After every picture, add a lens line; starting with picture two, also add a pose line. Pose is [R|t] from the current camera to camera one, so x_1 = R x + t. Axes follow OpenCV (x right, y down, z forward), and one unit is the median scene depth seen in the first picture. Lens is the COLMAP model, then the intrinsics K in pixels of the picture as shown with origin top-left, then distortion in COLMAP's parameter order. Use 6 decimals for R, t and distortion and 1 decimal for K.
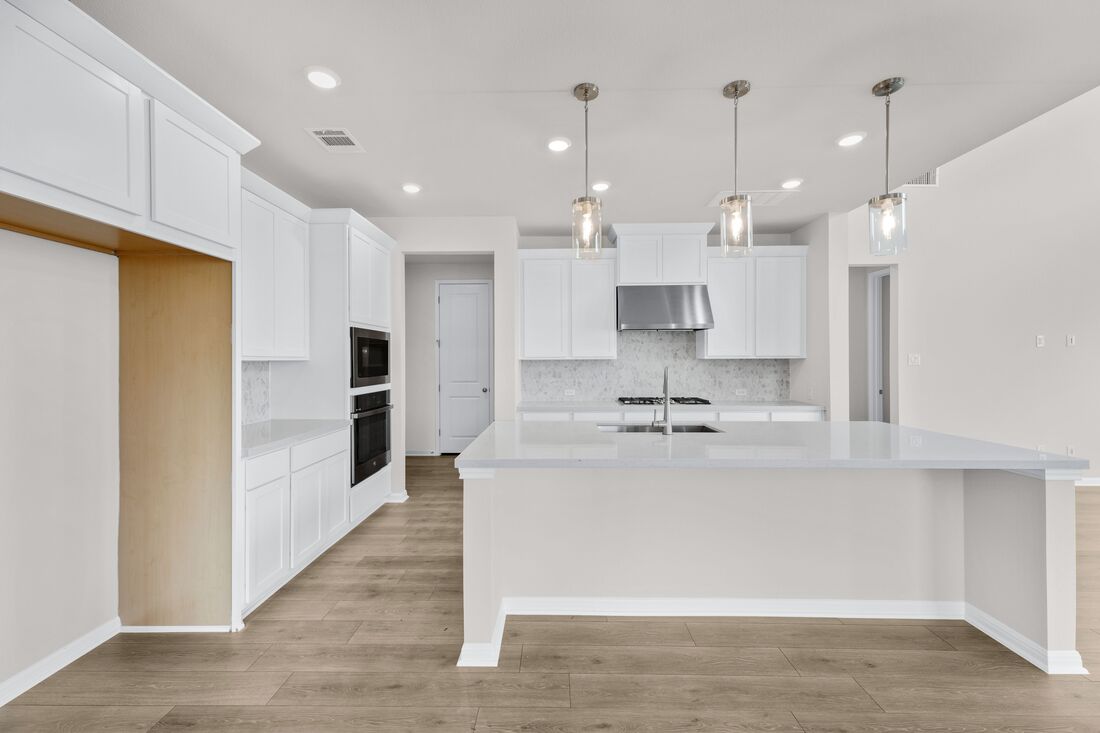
lens RADIAL K [[441.8, 0, 549.8], [0, 441.8, 361.9], [0, 0, 1]] dist [0.000897, -0.000008]
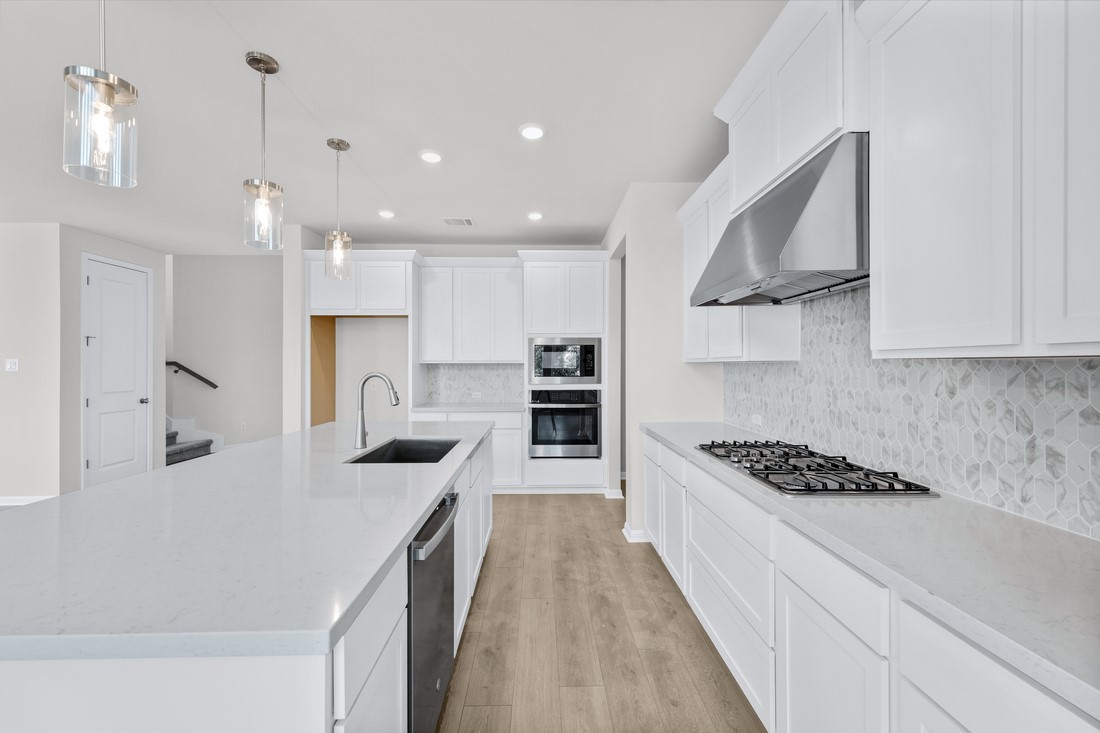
lens RADIAL K [[441.8, 0, 549.8], [0, 441.8, 361.9], [0, 0, 1]] dist [0.000897, -0.000008]
pose [[0.042449, -0.002511, -0.999095, 0.619474], [-0.000596, 0.999997, -0.002538, -0.004348], [0.999098, 0.000703, 0.042447, 0.708753]]
